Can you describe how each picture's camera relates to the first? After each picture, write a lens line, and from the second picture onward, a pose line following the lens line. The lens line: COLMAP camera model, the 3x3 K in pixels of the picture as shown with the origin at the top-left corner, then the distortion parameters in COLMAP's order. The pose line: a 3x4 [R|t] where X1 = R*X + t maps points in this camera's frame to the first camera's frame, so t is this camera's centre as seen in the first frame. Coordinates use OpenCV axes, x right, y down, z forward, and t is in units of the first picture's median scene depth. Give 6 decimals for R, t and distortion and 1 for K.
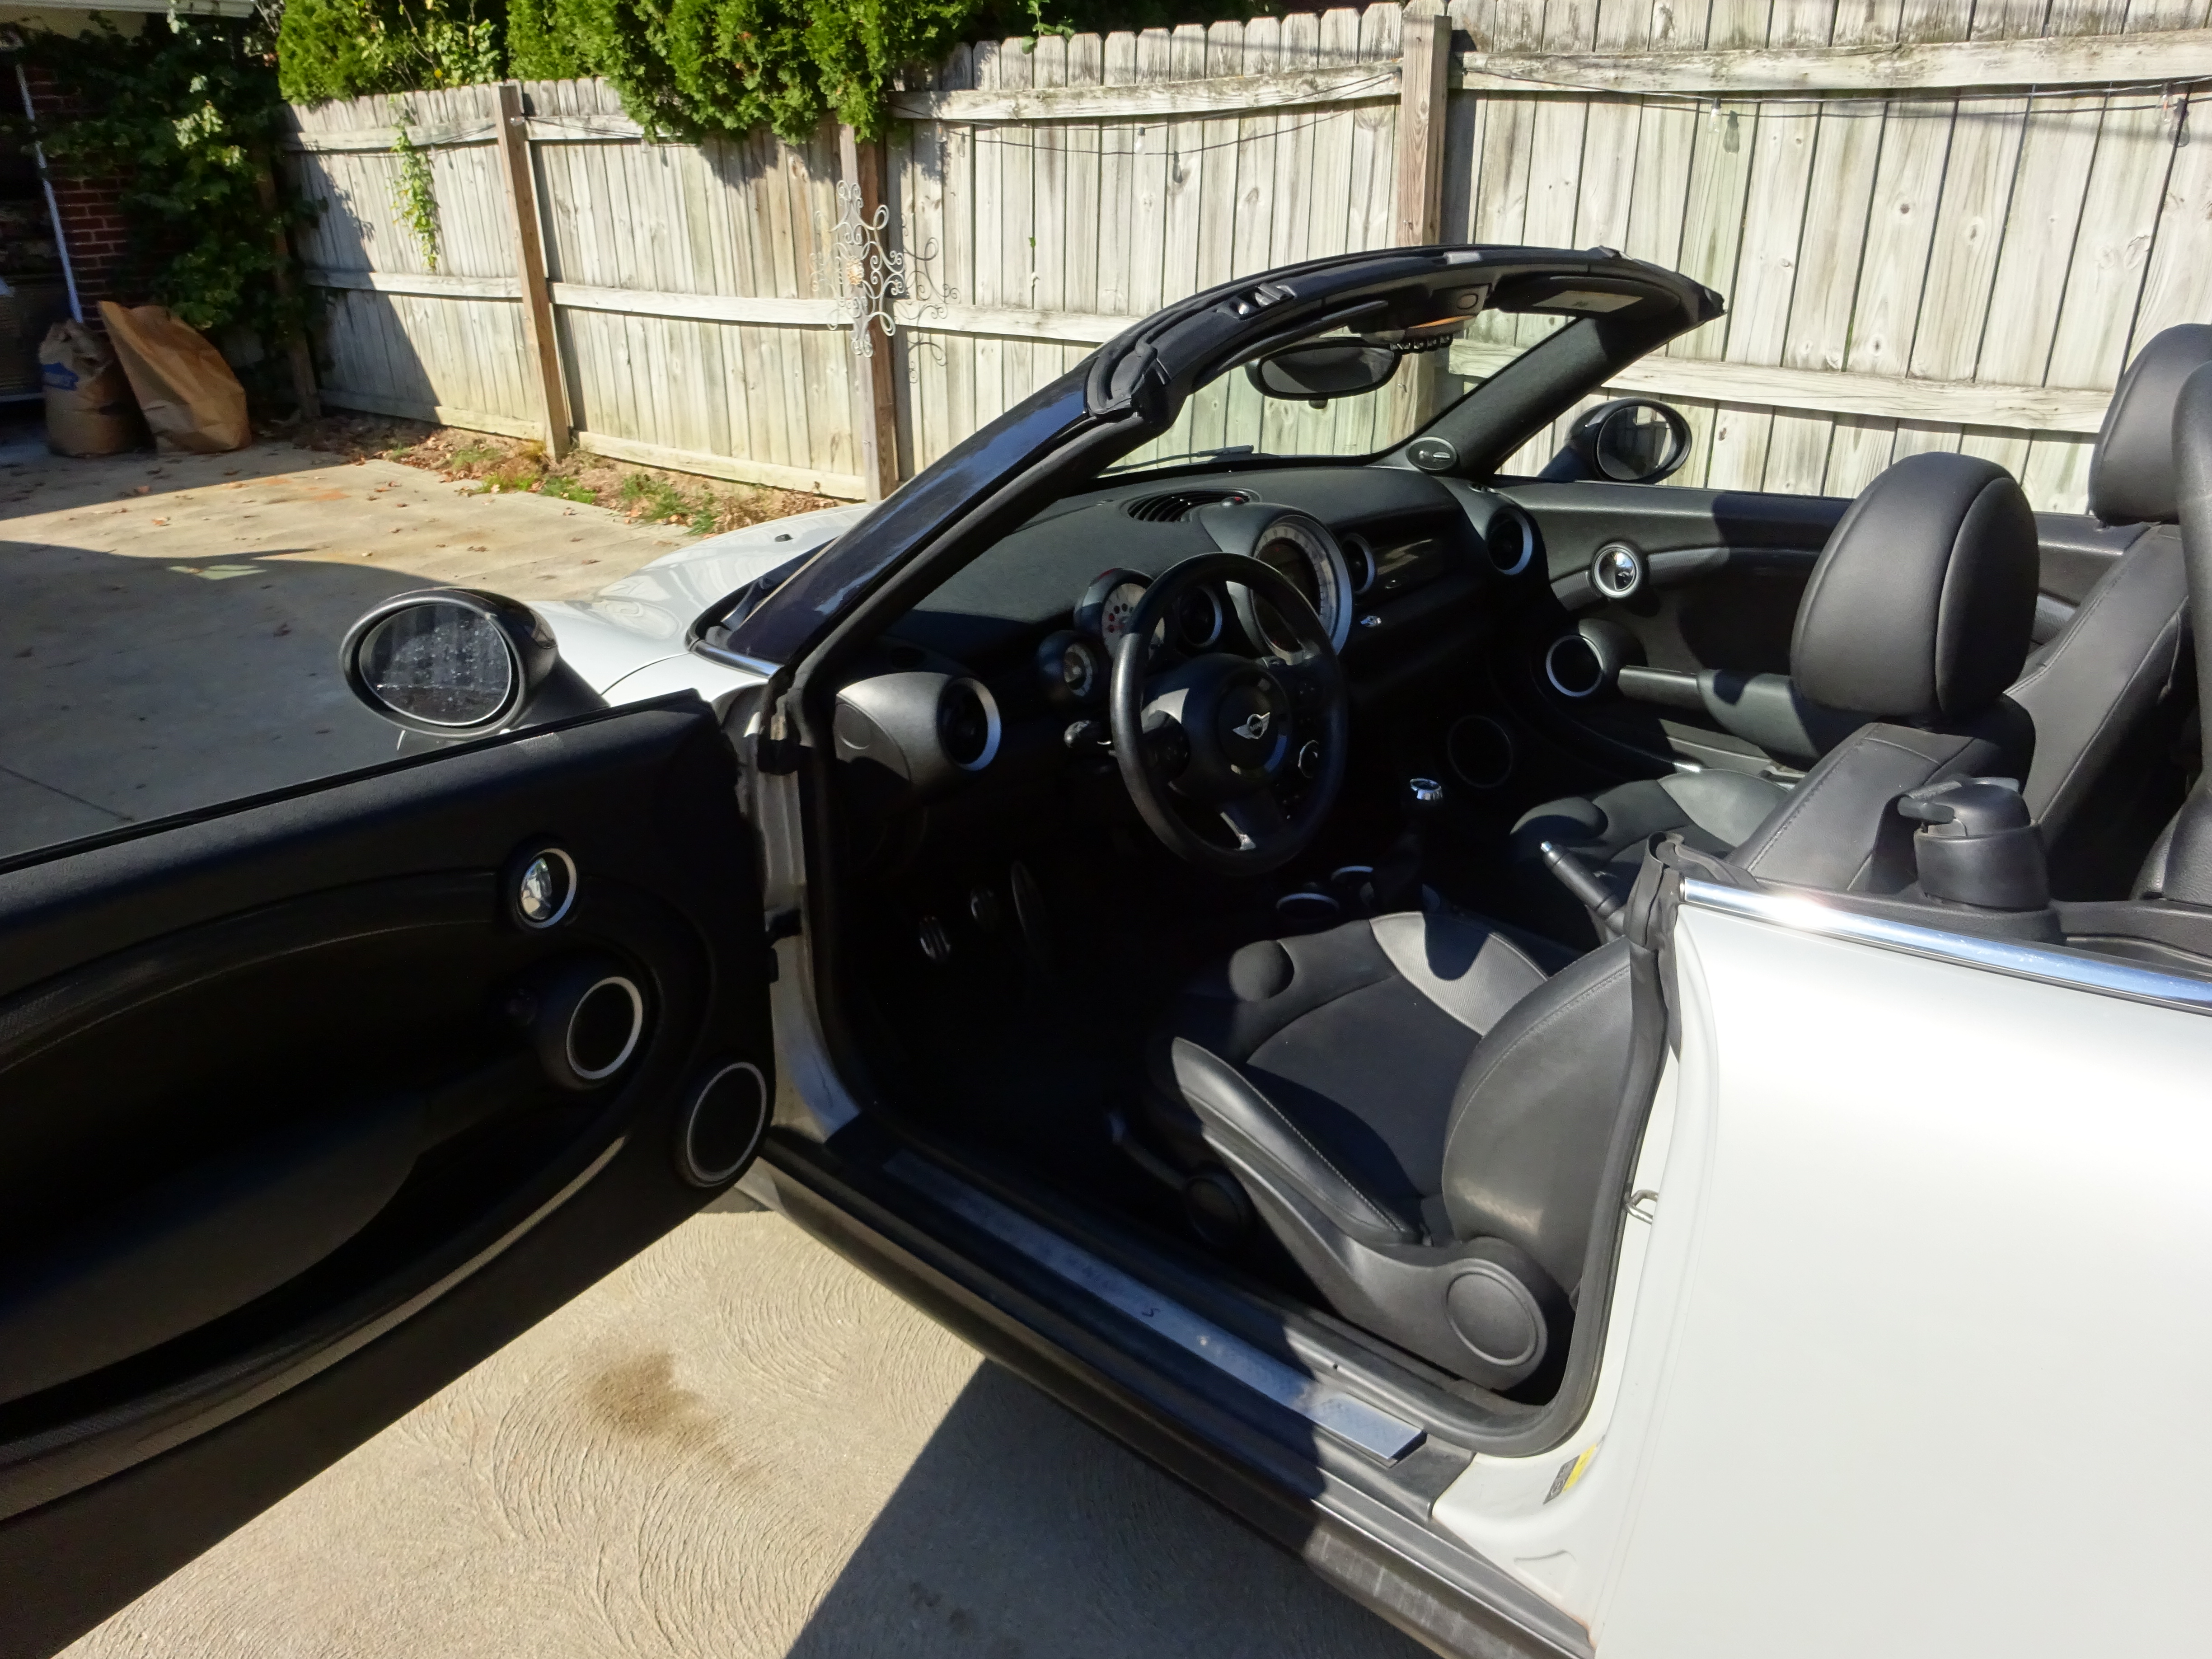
lens RADIAL K [[1605.6, 0, 1094.6], [0, 1605.6, 834.0], [0, 0, 1]] dist [-0.013903, -0.001319]
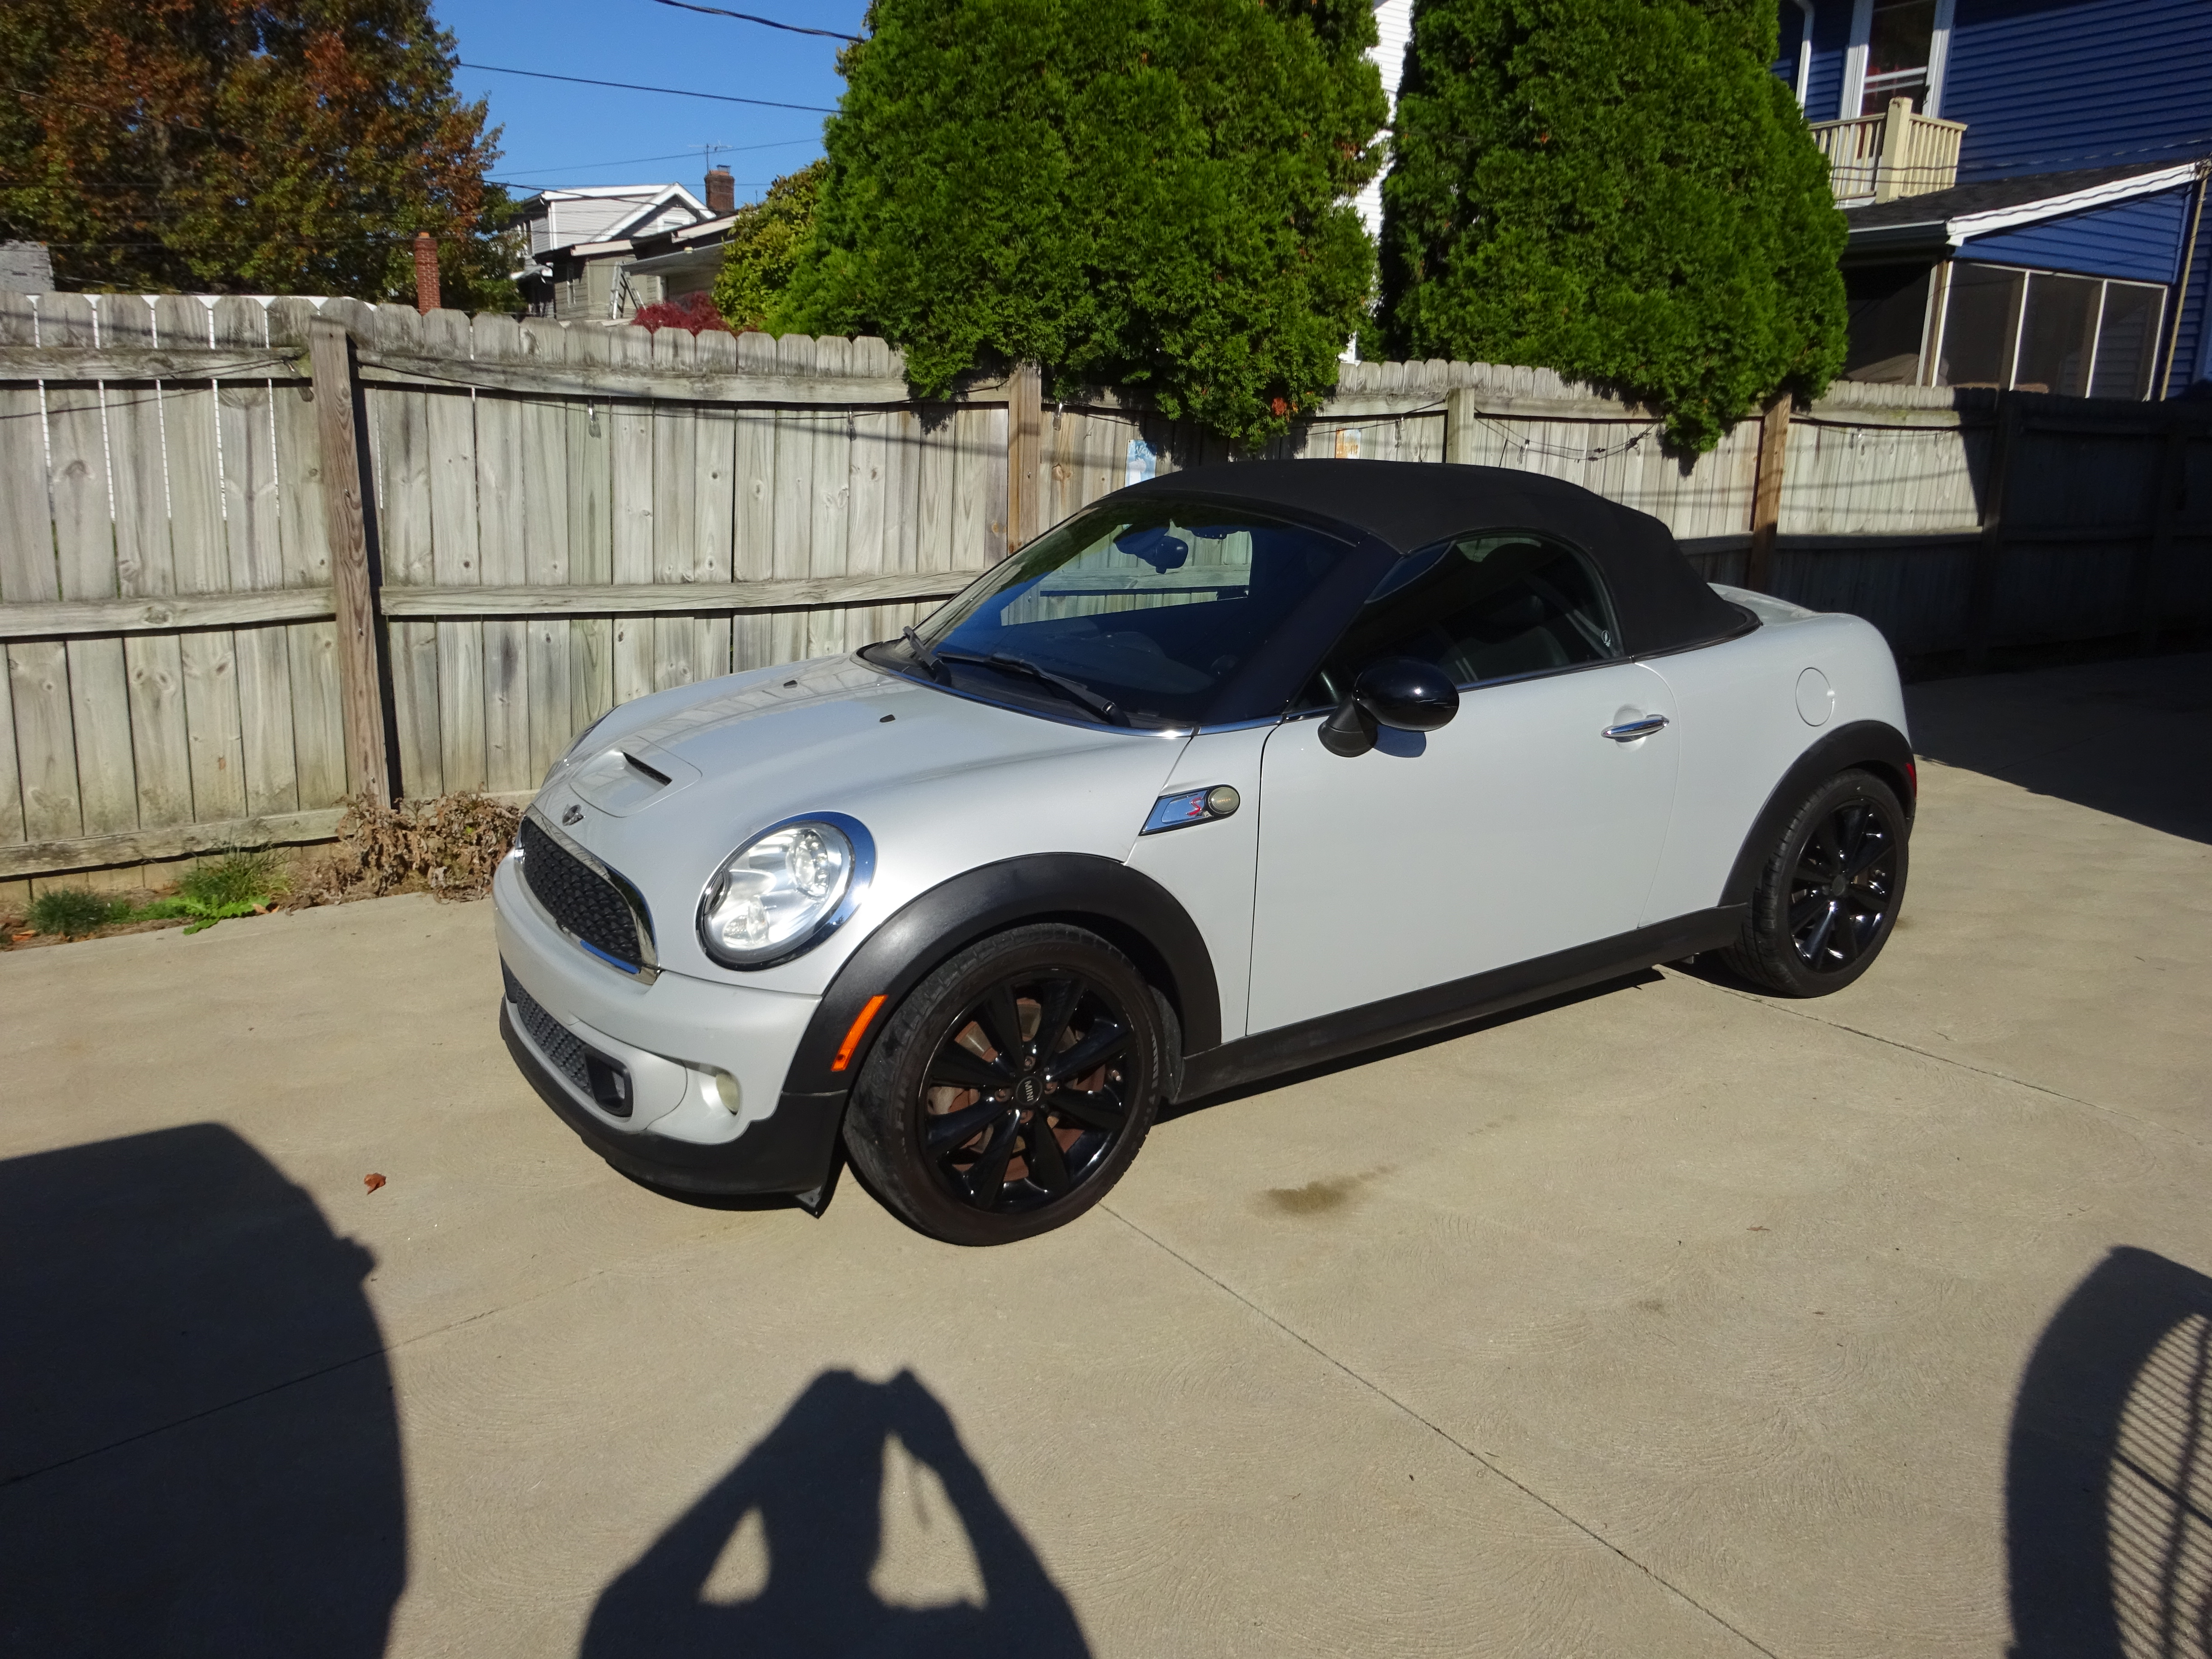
lens RADIAL K [[1618.4, 0, 1106.0], [0, 1618.4, 829.5], [0, 0, 1]] dist [-0.001906, 0.000815]
pose [[0.224237, -0.213618, 0.950834, -0.842356], [0.359428, 0.925024, 0.123055, -0.120088], [-0.905831, 0.314163, 0.284204, 0.292763]]
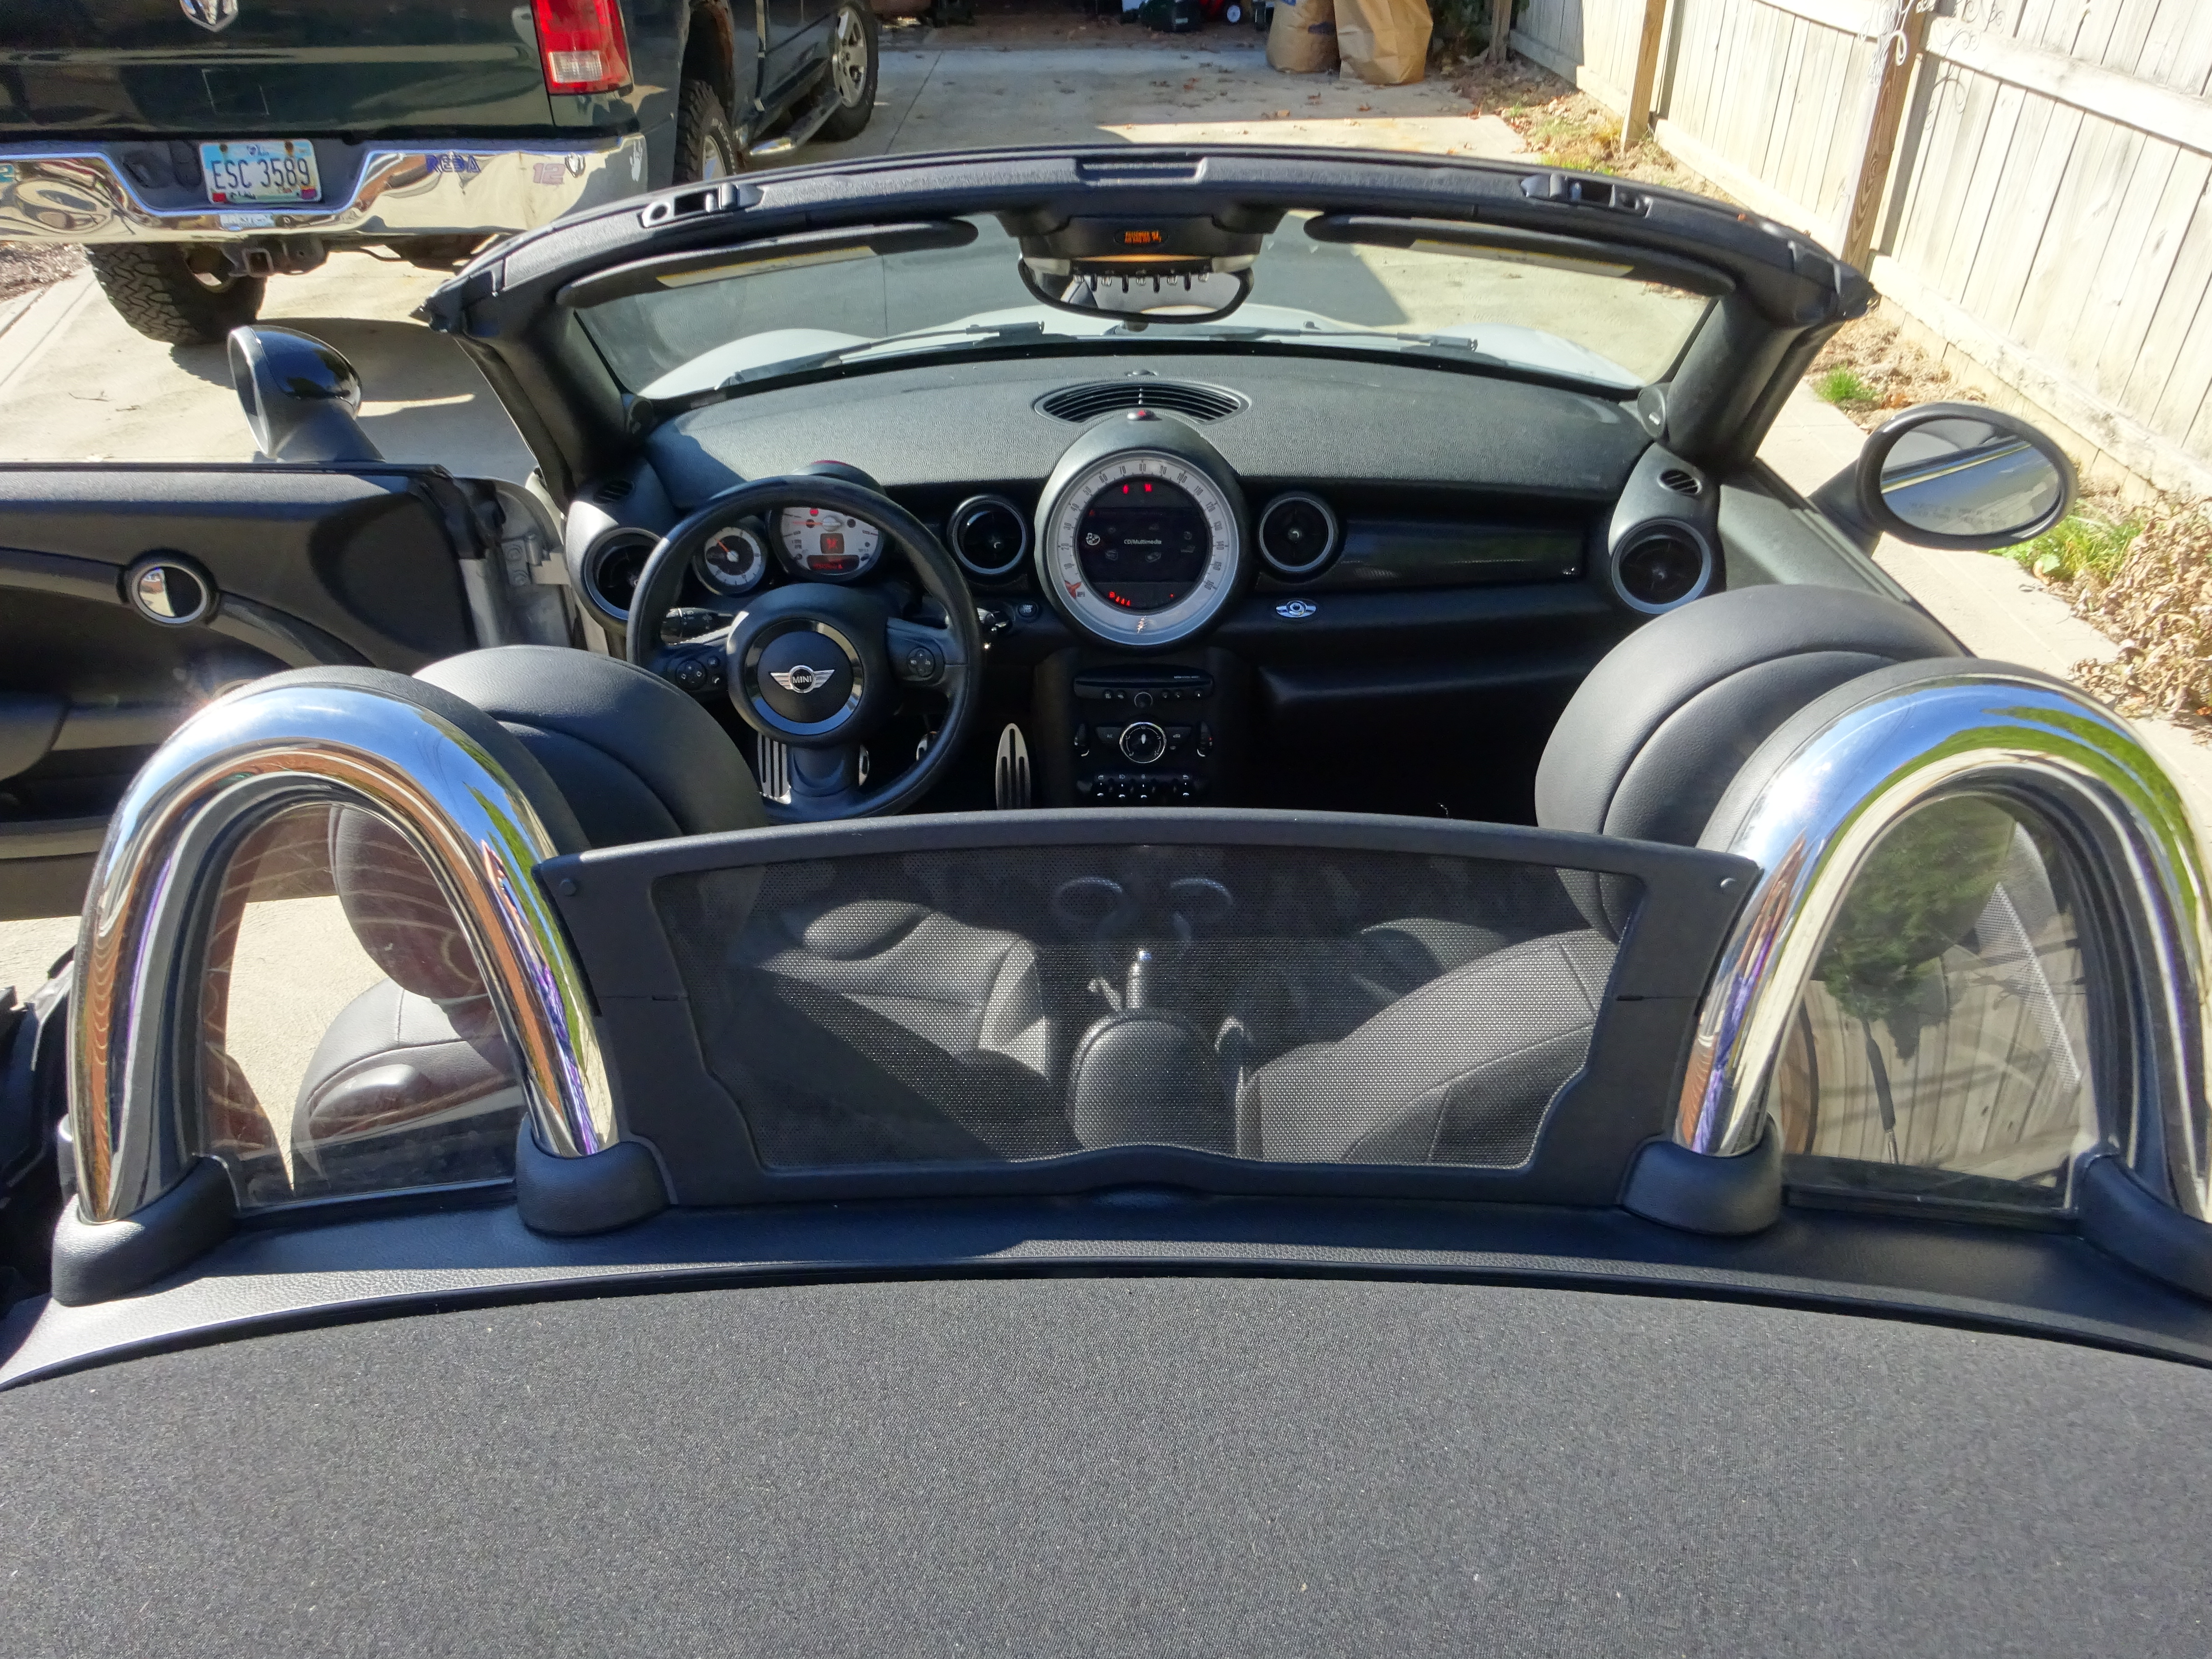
lens RADIAL K [[1605.6, 0, 1094.6], [0, 1605.6, 834.0], [0, 0, 1]] dist [-0.013903, -0.001319]
pose [[0.679733, 0.415661, -0.604308, 0.337474], [-0.283865, 0.908794, 0.305800, -0.132078], [0.676301, -0.036321, 0.735729, 0.192856]]
